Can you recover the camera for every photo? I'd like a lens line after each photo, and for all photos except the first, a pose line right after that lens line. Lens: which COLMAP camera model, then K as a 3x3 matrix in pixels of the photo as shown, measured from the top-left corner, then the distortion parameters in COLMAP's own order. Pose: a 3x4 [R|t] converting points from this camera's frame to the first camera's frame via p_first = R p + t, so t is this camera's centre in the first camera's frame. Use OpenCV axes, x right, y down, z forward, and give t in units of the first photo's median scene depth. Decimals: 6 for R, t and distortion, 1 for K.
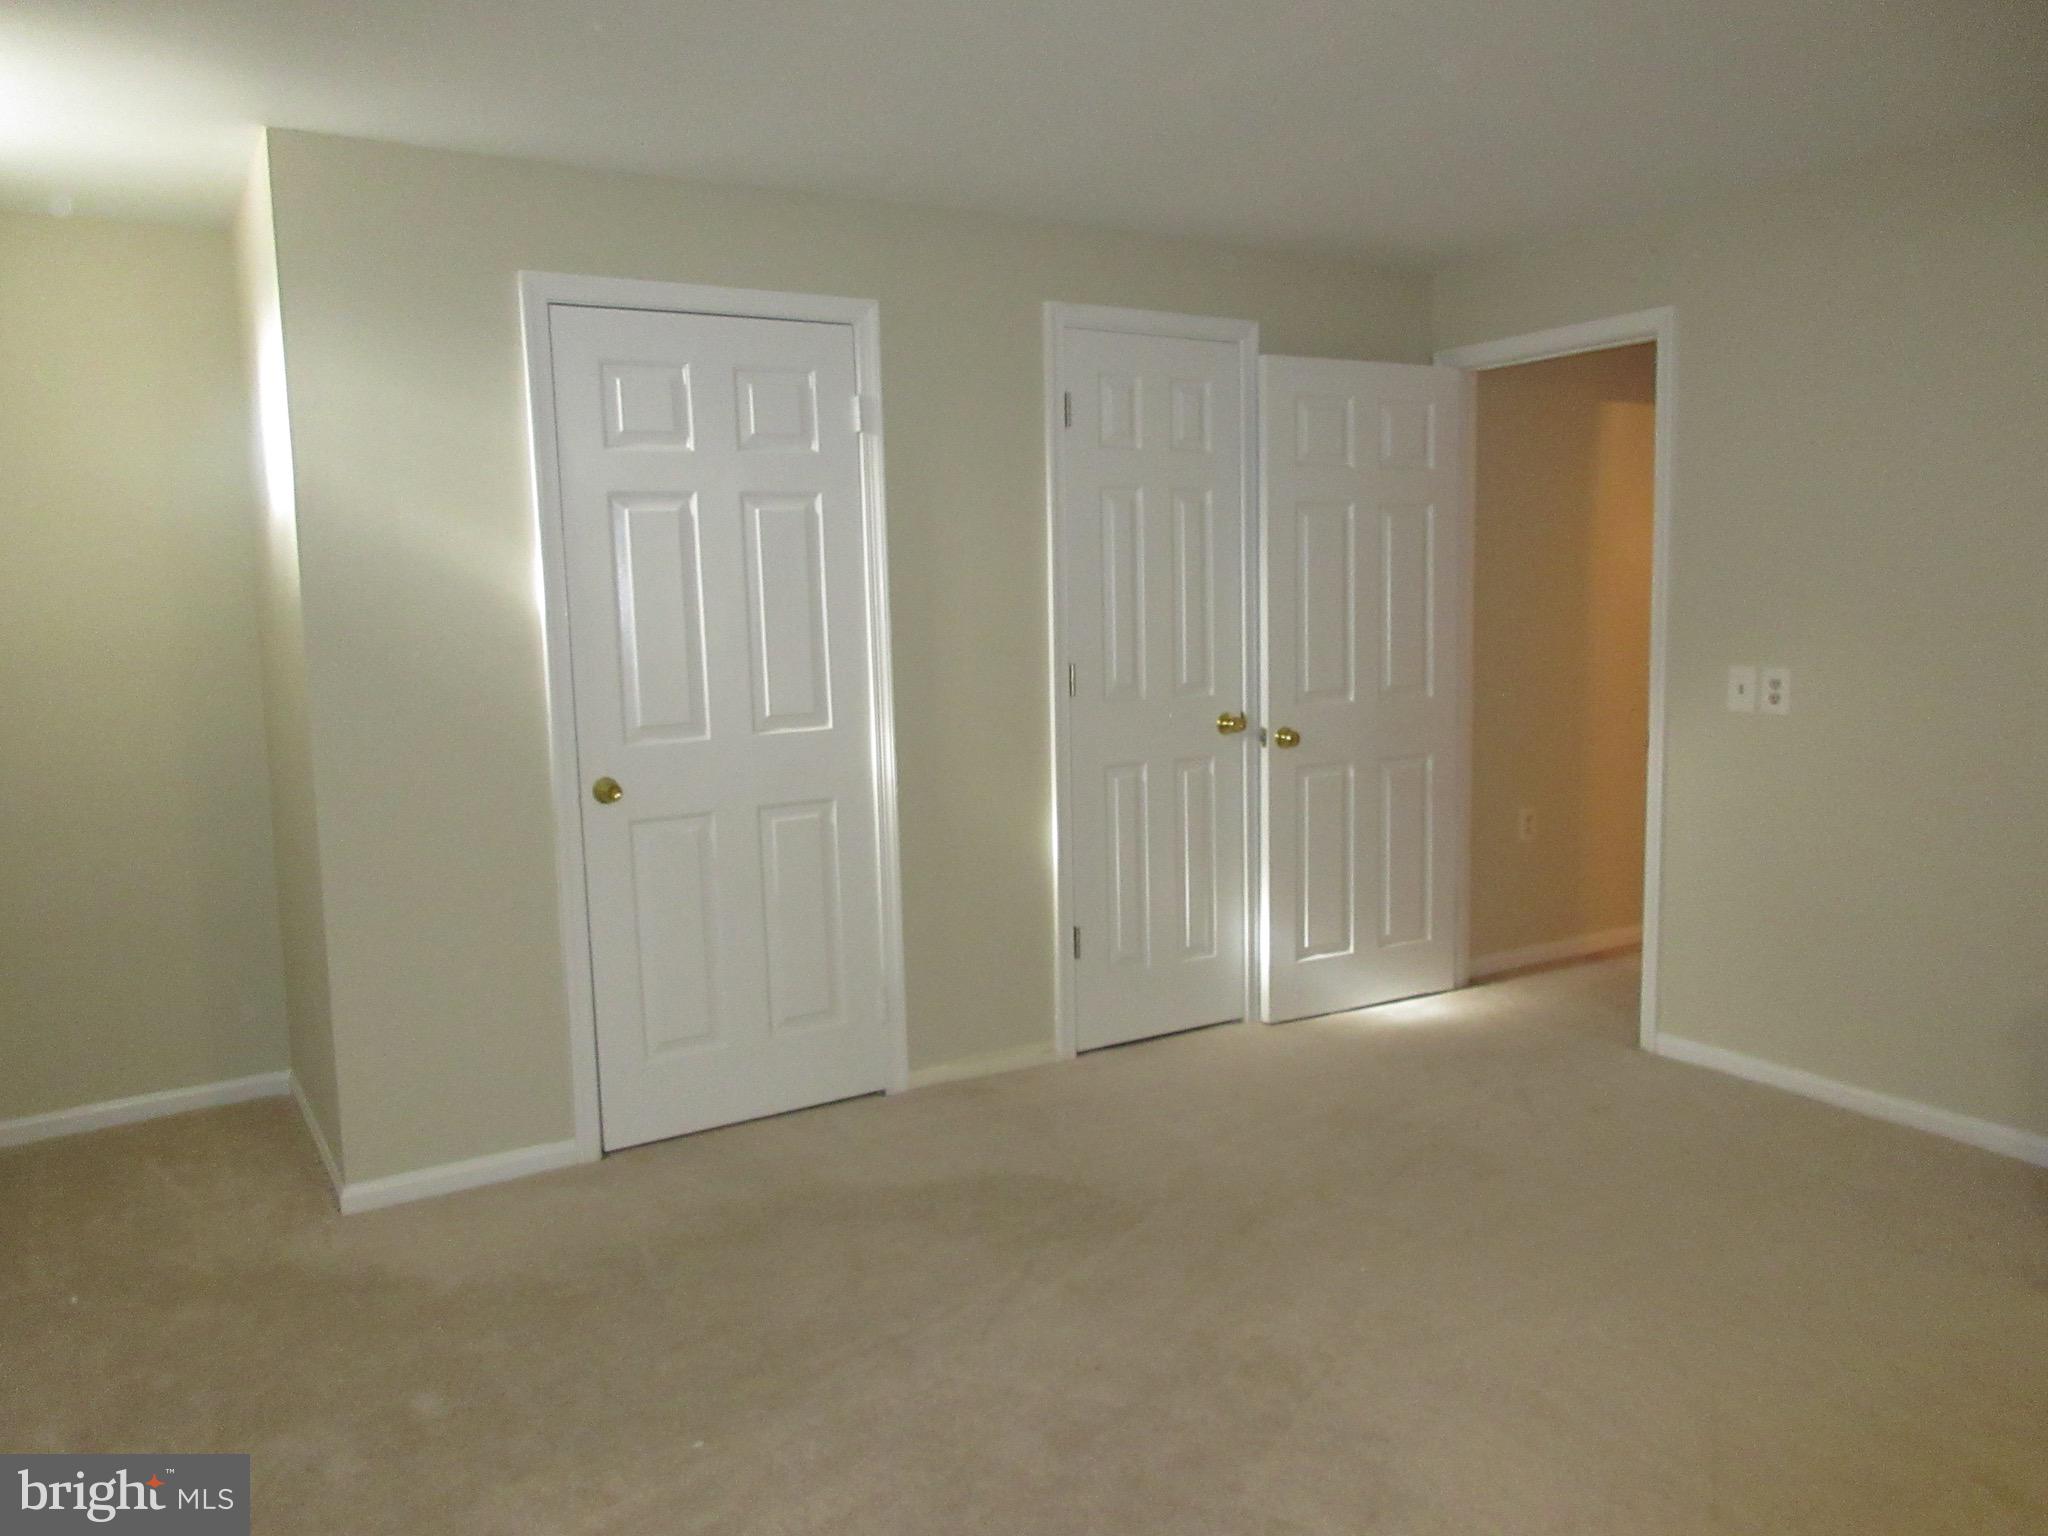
lens RADIAL K [[1523.5, 0, 1026.1], [0, 1523.5, 762.2], [0, 0, 1]] dist [0.002852, 0.006499]
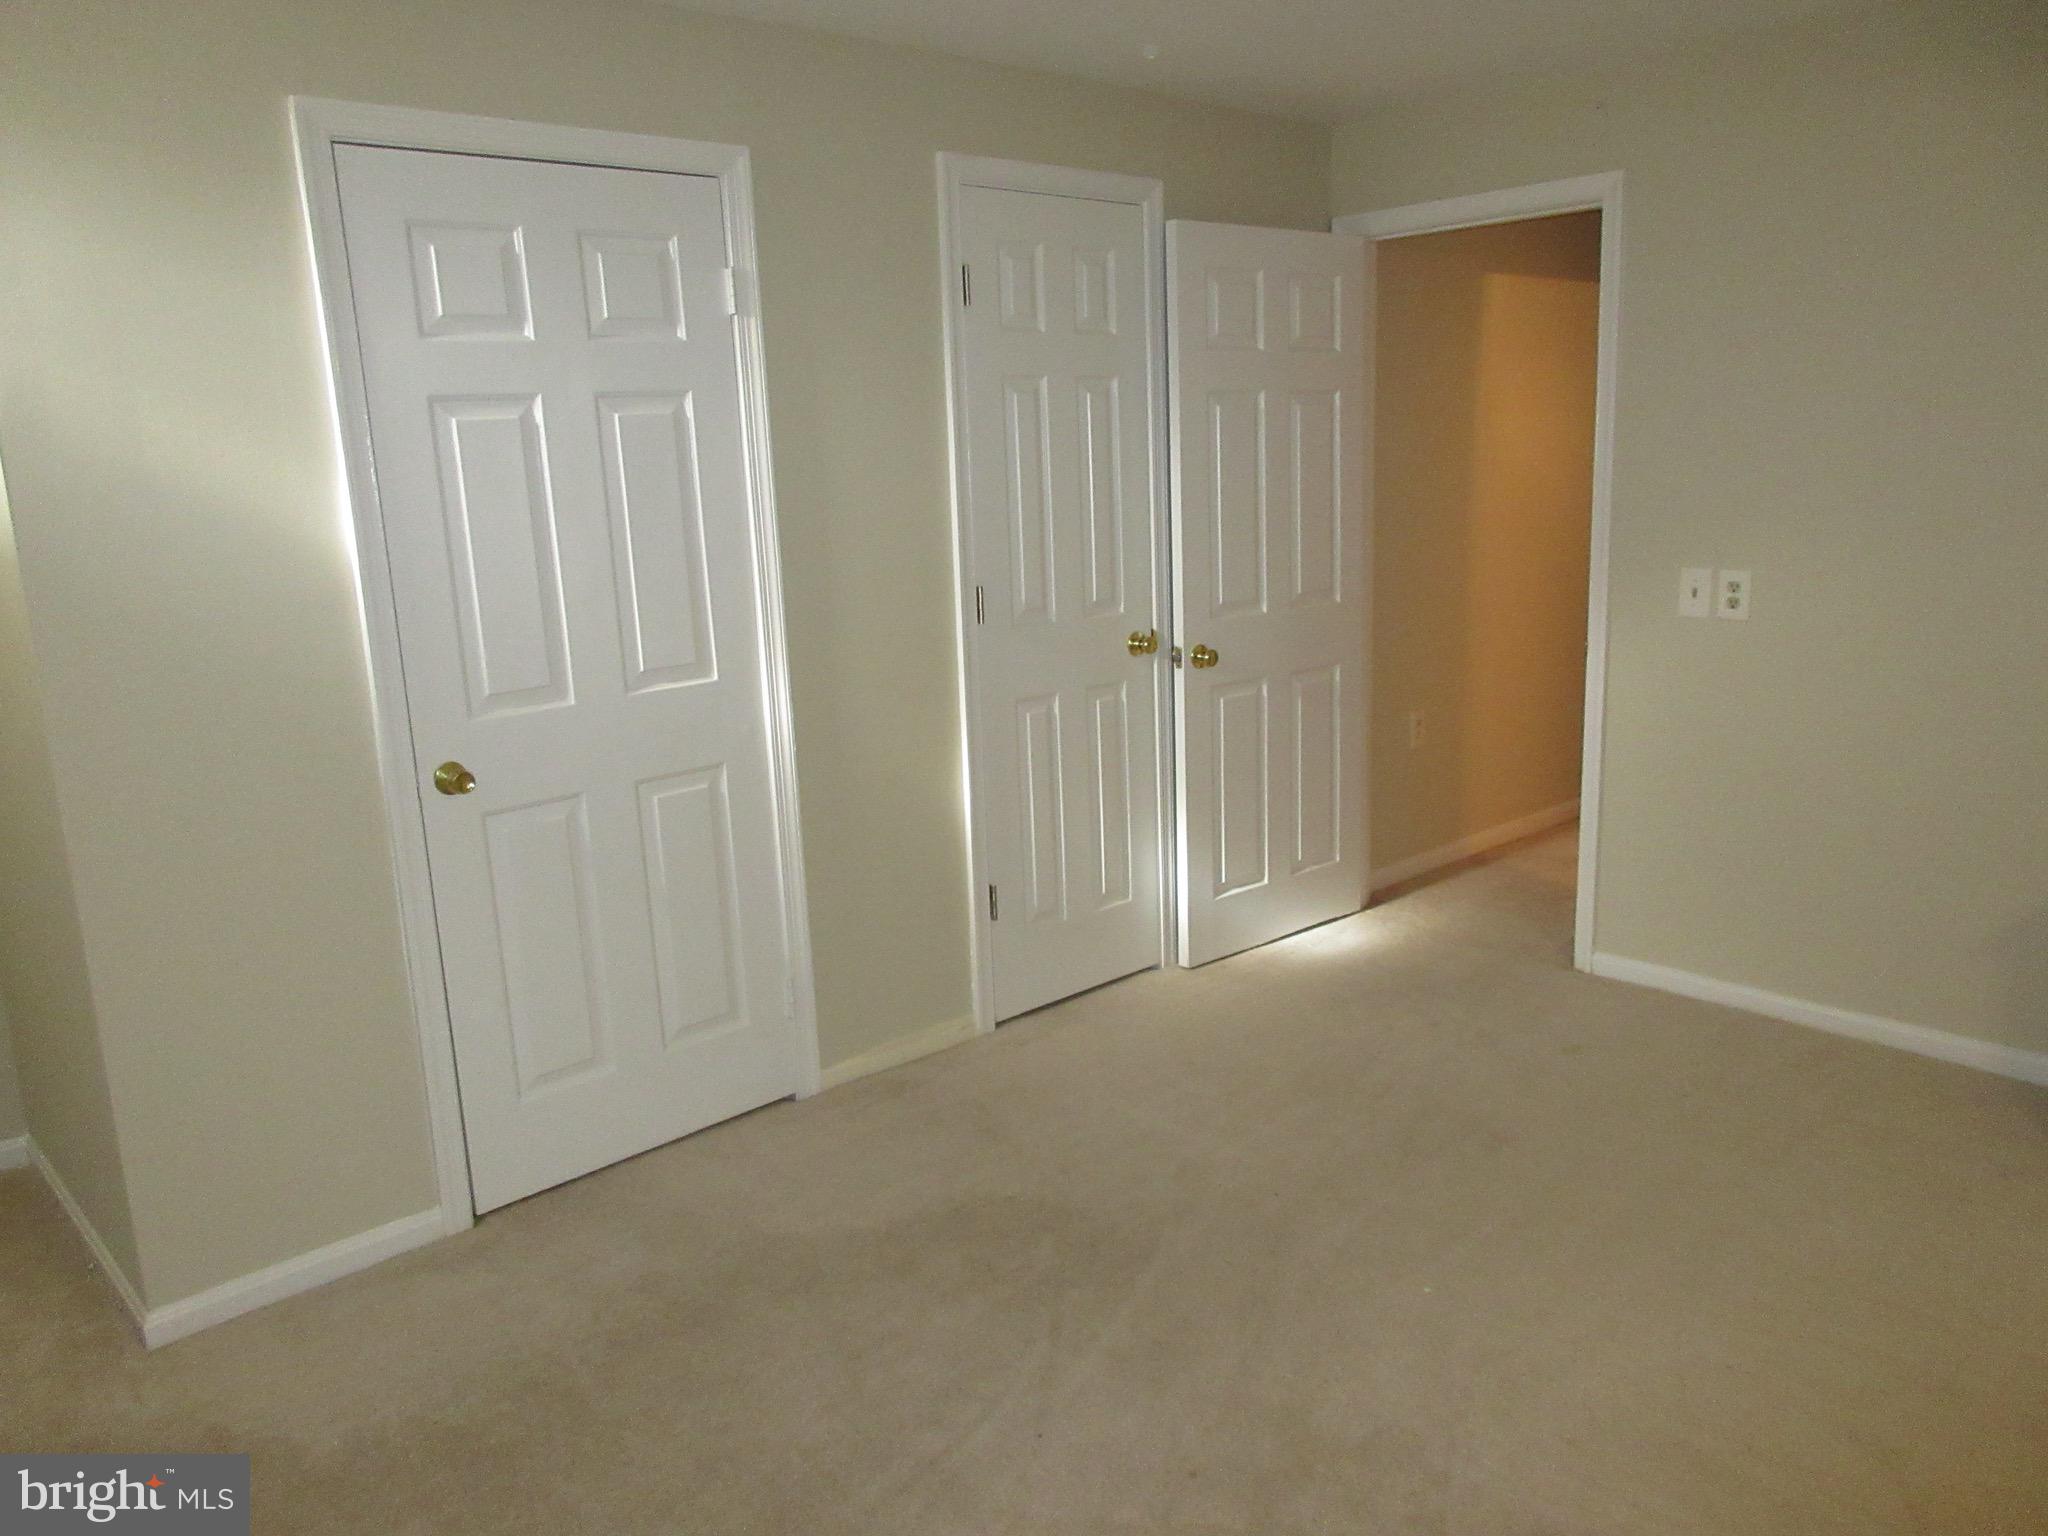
lens RADIAL K [[1523.5, 0, 1026.1], [0, 1523.5, 762.2], [0, 0, 1]] dist [0.002852, 0.006499]
pose [[0.981756, -0.054008, 0.182313, -0.108879], [0.037859, 0.995138, 0.090924, -0.043729], [-0.186337, -0.082363, 0.979028, 0.145382]]
